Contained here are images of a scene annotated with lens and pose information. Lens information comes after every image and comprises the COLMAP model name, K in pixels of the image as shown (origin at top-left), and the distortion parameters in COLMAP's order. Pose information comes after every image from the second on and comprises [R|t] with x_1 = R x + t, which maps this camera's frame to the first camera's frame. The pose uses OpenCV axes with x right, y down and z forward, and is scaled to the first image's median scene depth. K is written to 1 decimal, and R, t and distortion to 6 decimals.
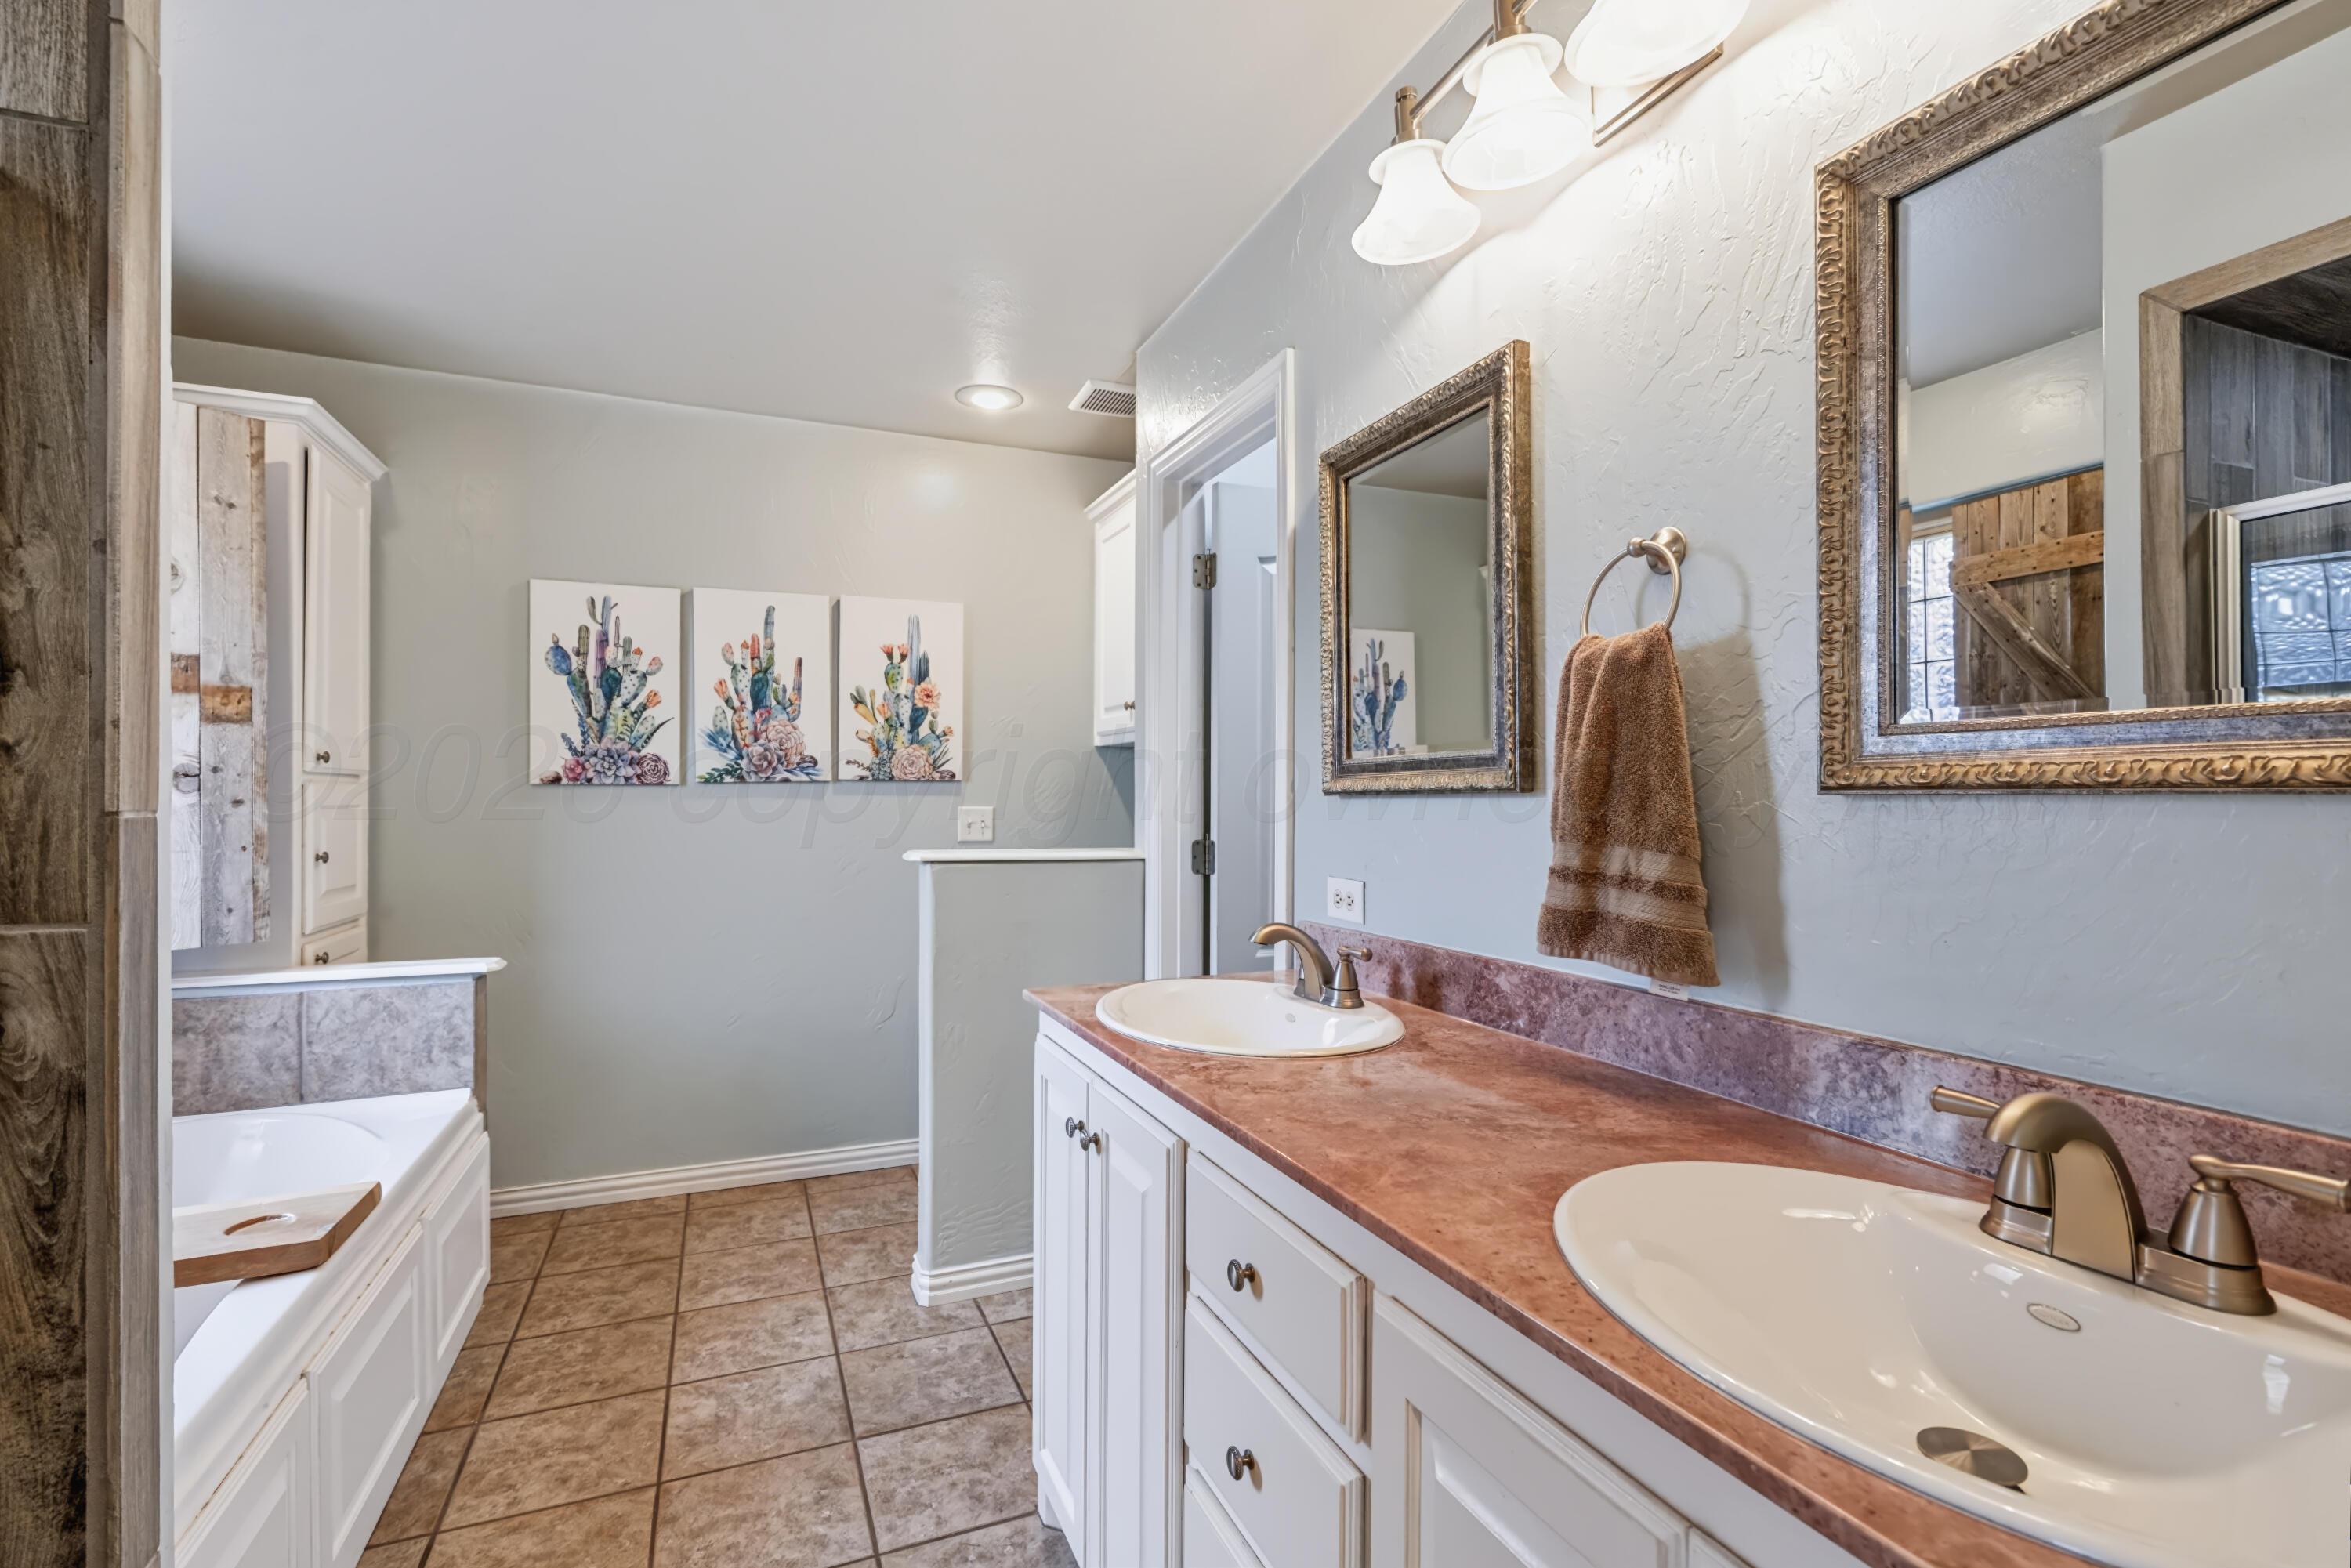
lens RADIAL K [[1059.9, 0, 1175.7], [0, 1059.9, 802.8], [0, 0, 1]] dist [-0.010514, 0.004280]
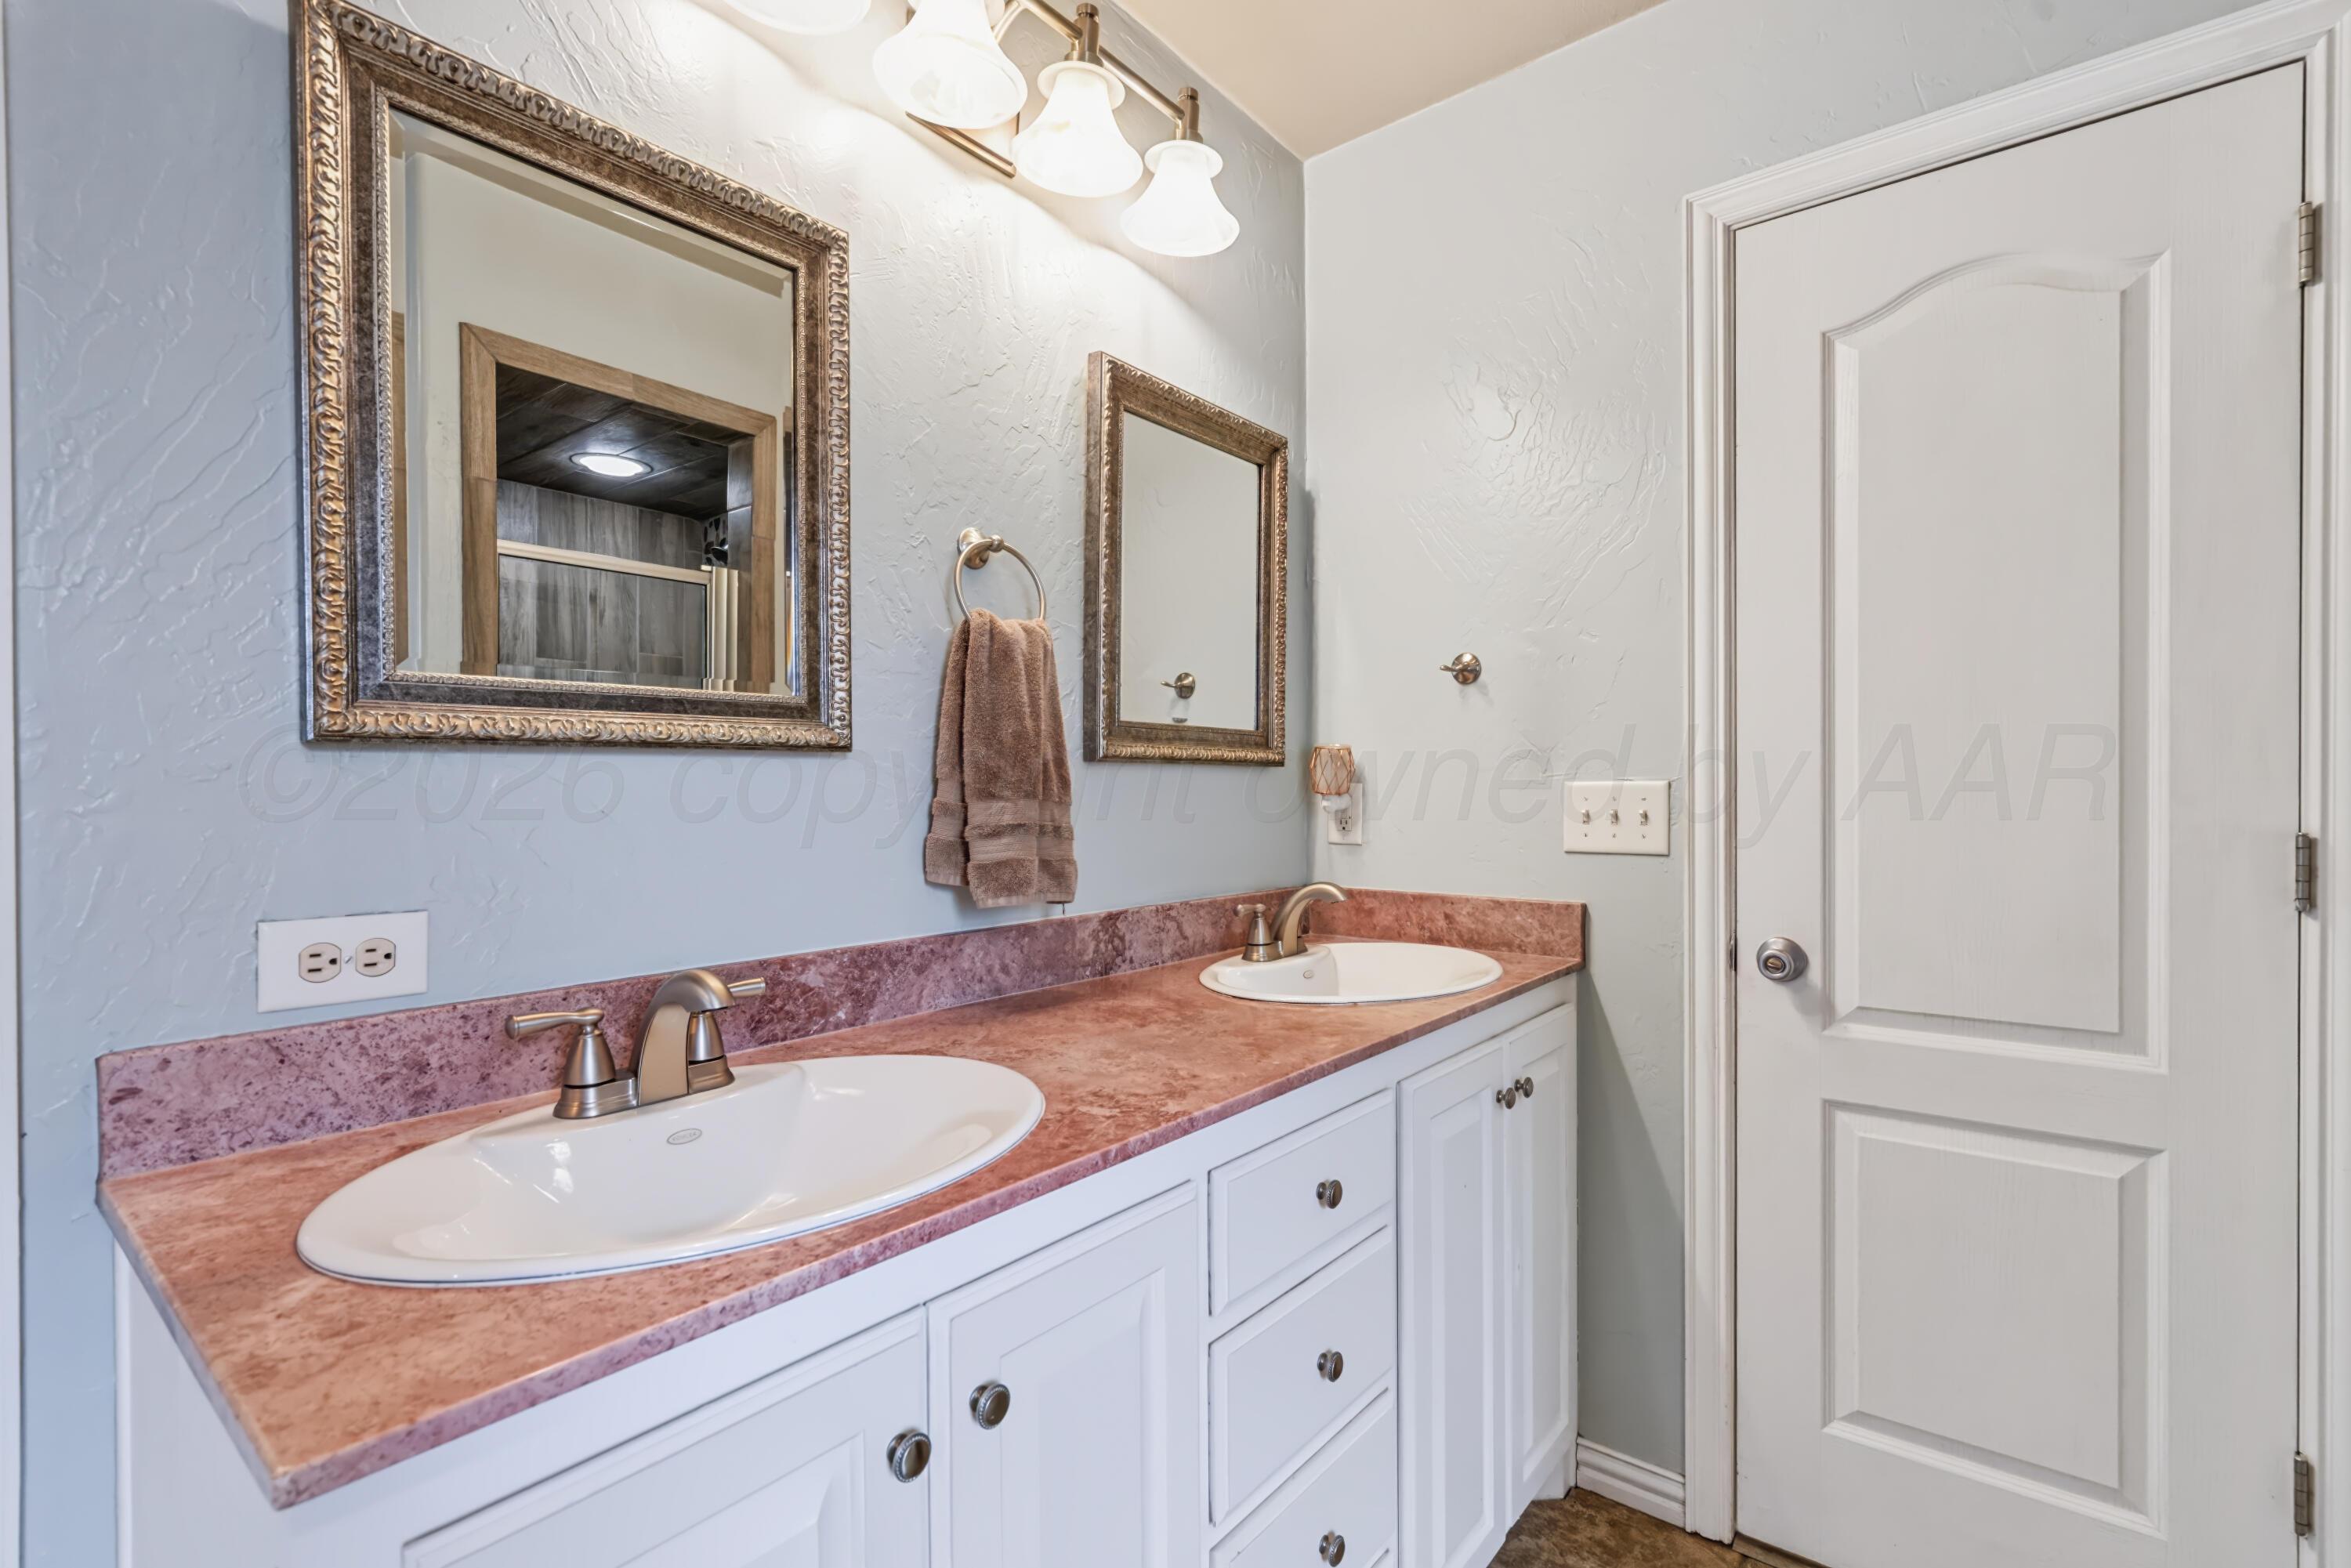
lens RADIAL K [[1059.9, 0, 1174.3], [0, 1059.9, 808.3], [0, 0, 1]] dist [-0.010514, 0.004280]
pose [[-0.473346, -0.013288, 0.880777, -0.331202], [0.009881, 0.999743, 0.020393, 0.012432], [-0.880821, 0.018356, -0.473093, 0.673656]]
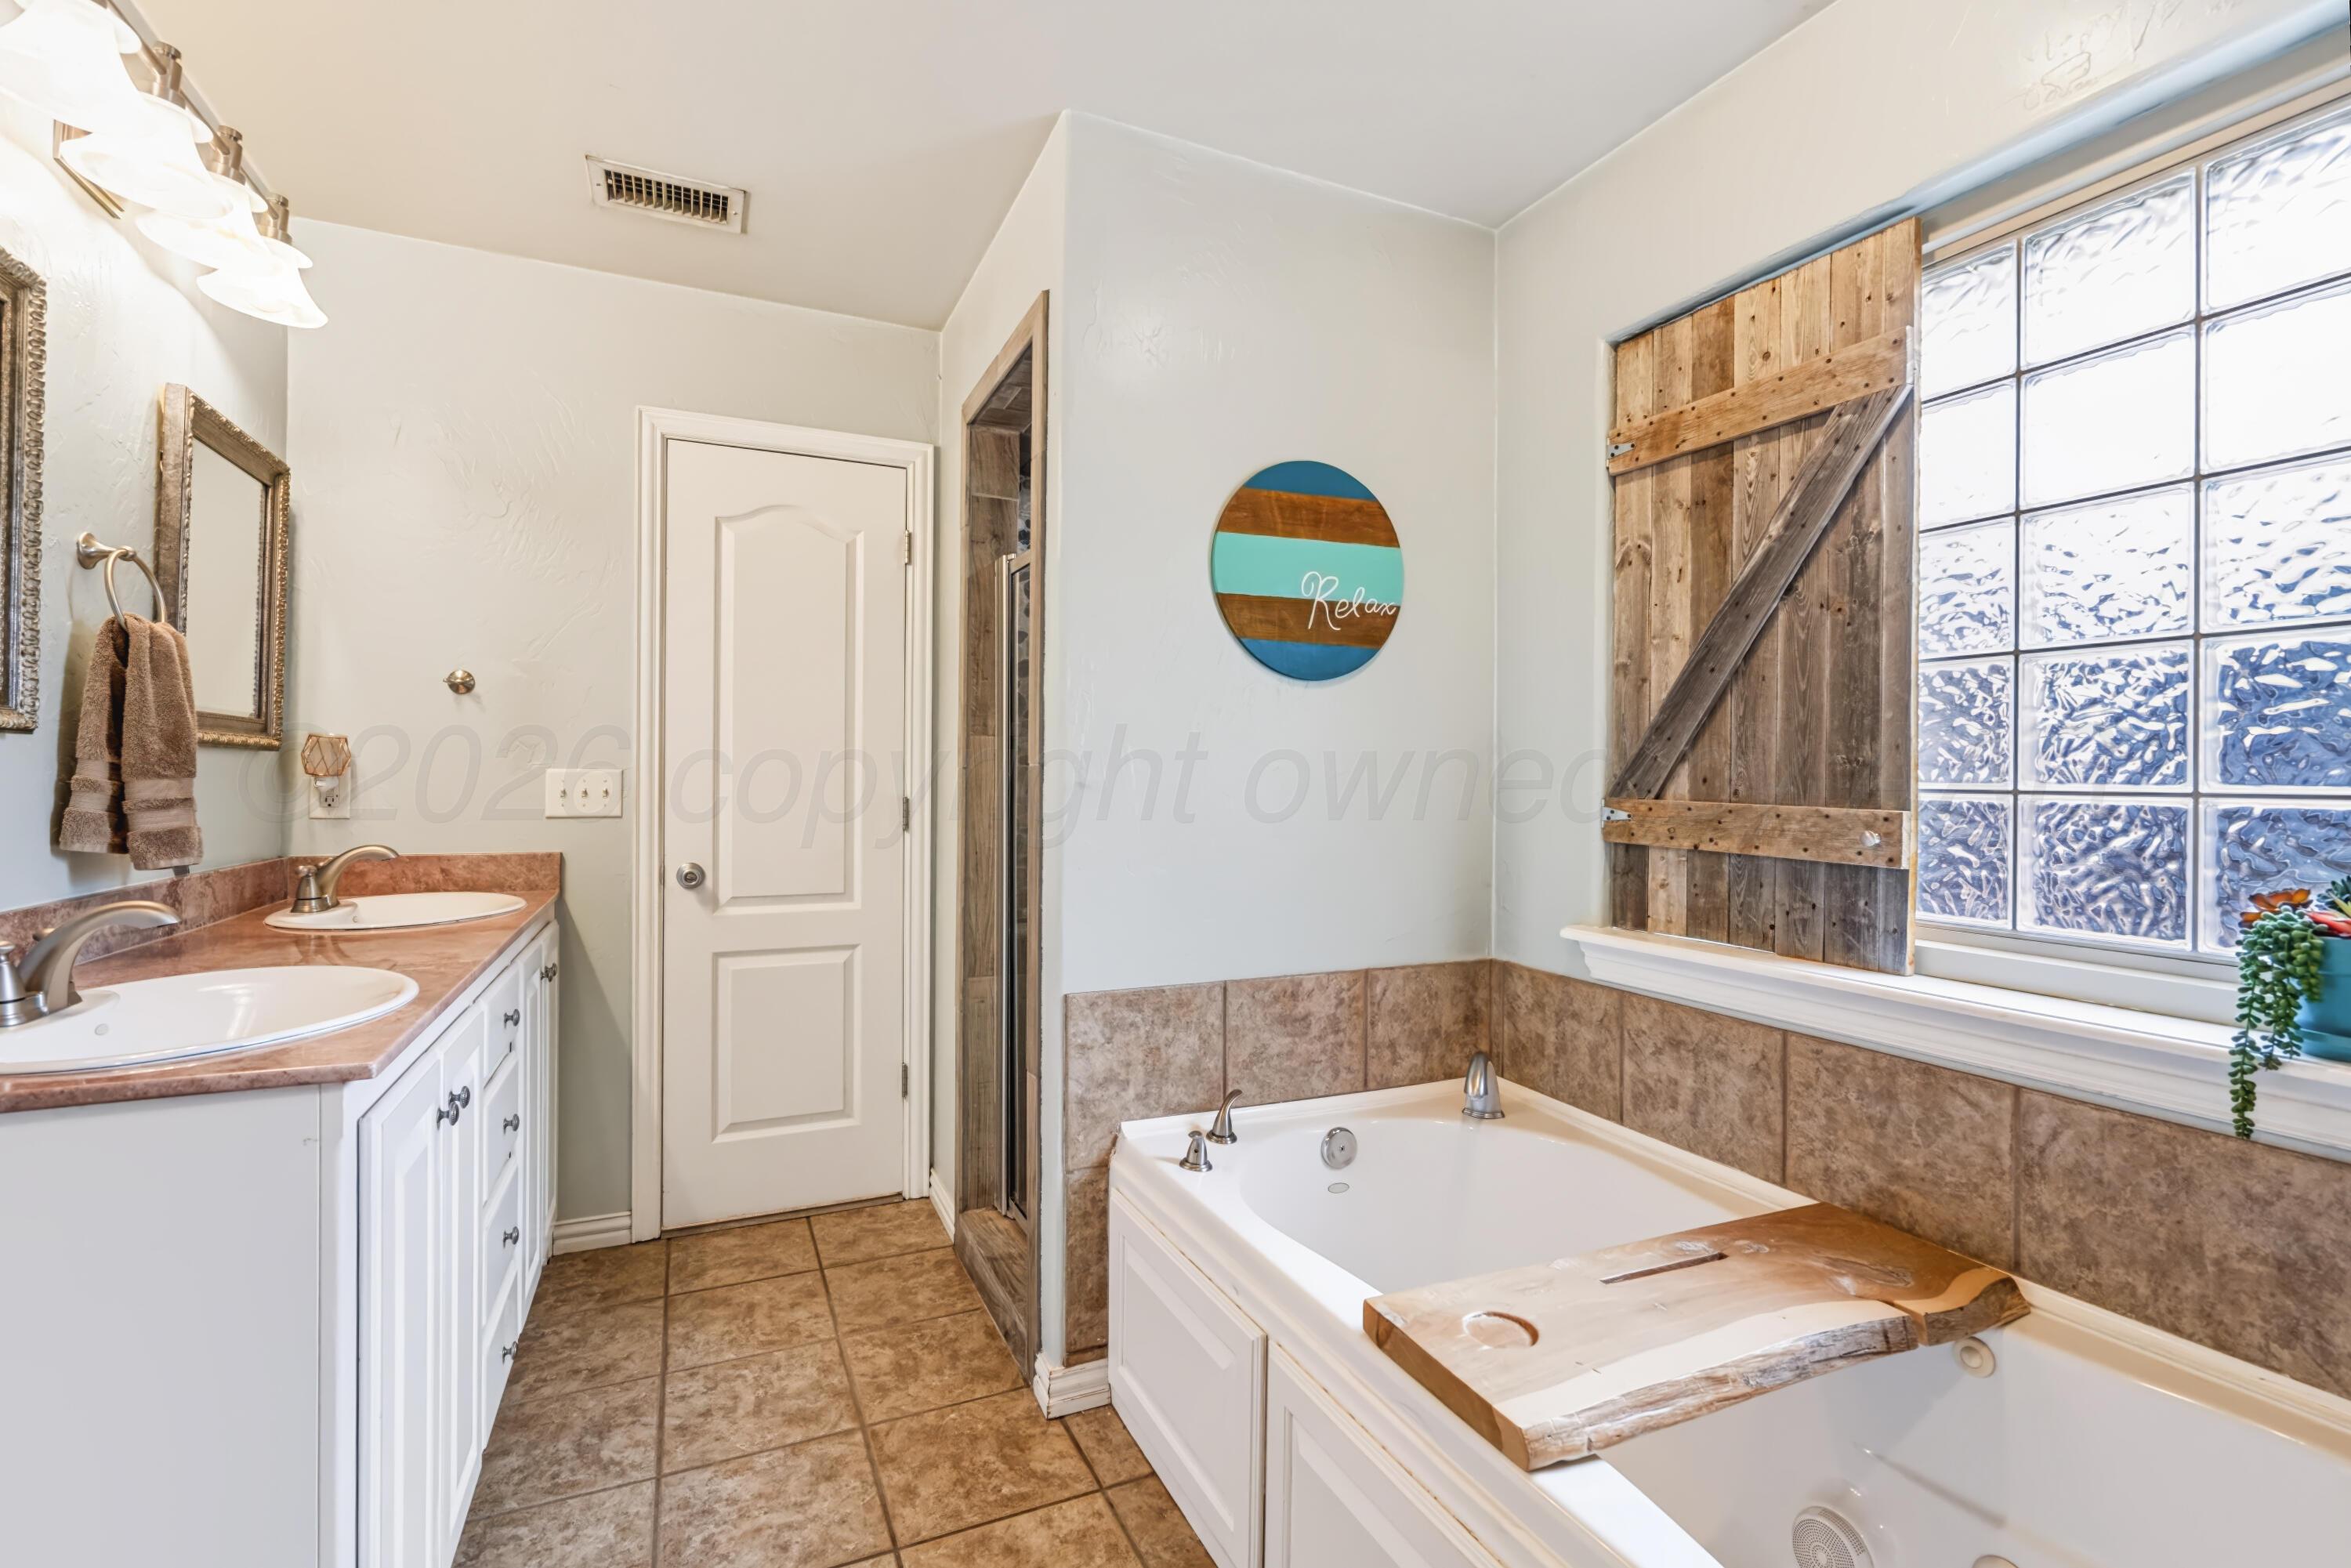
lens RADIAL K [[1059.9, 0, 1174.3], [0, 1059.9, 753.0], [0, 0, 1]] dist [-0.010514, 0.004280]
pose [[-0.999371, -0.010350, -0.033924, -0.401728], [-0.009786, 0.999812, -0.016762, 0.007587], [0.034092, -0.016419, -0.999284, 1.142770]]
